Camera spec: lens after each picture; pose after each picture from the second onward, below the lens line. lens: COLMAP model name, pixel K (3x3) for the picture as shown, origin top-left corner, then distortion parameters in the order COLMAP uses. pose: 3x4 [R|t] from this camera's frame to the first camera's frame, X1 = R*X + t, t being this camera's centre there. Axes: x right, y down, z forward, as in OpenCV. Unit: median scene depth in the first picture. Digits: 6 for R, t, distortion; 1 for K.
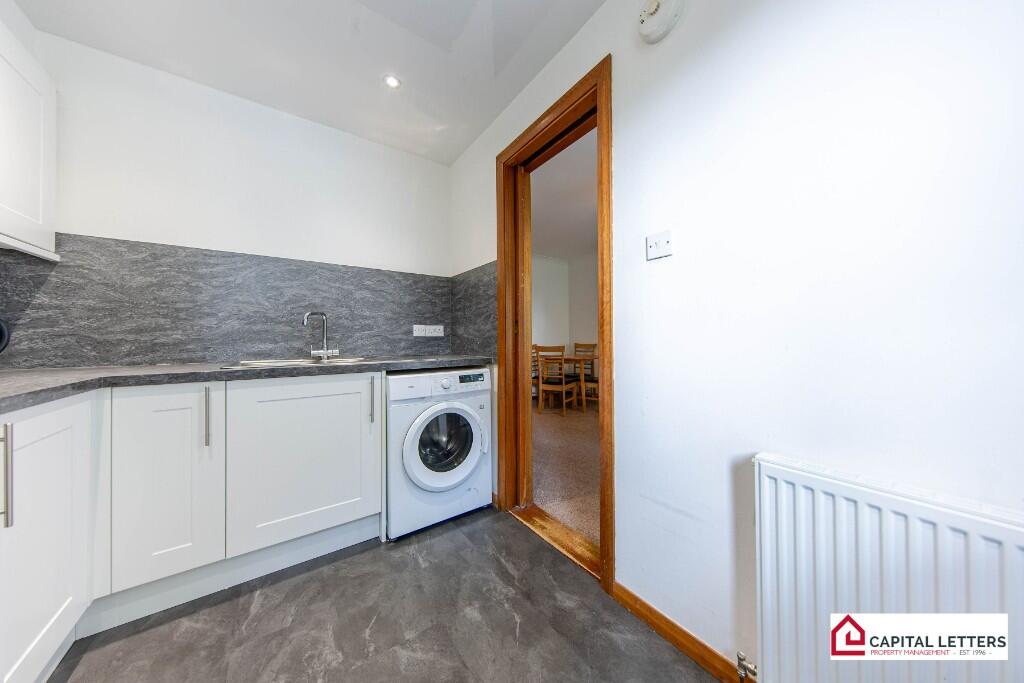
lens RADIAL K [[315.3, 0, 510.0], [0, 315.3, 338.2], [0, 0, 1]] dist [0.000162, 0.000000]
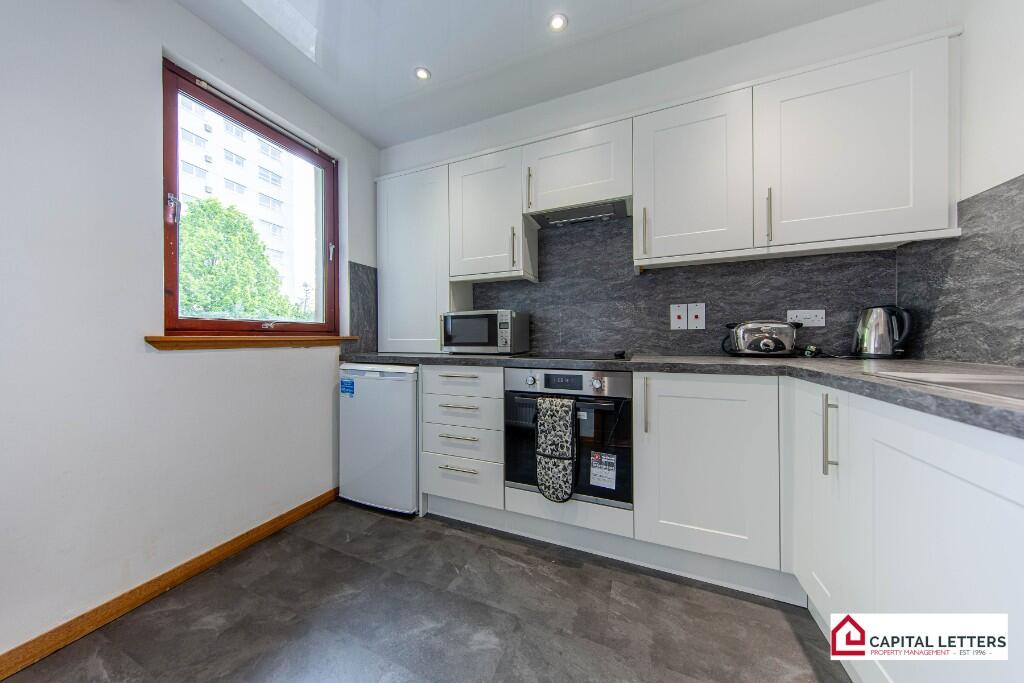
lens RADIAL K [[315.3, 0, 510.0], [0, 315.3, 338.2], [0, 0, 1]] dist [0.000162, 0.000000]
pose [[-0.845989, 0.017543, -0.532911, 0.039695], [0.019499, 0.999808, 0.001960, 0.005151], [0.532843, -0.008733, -0.846169, 1.068859]]
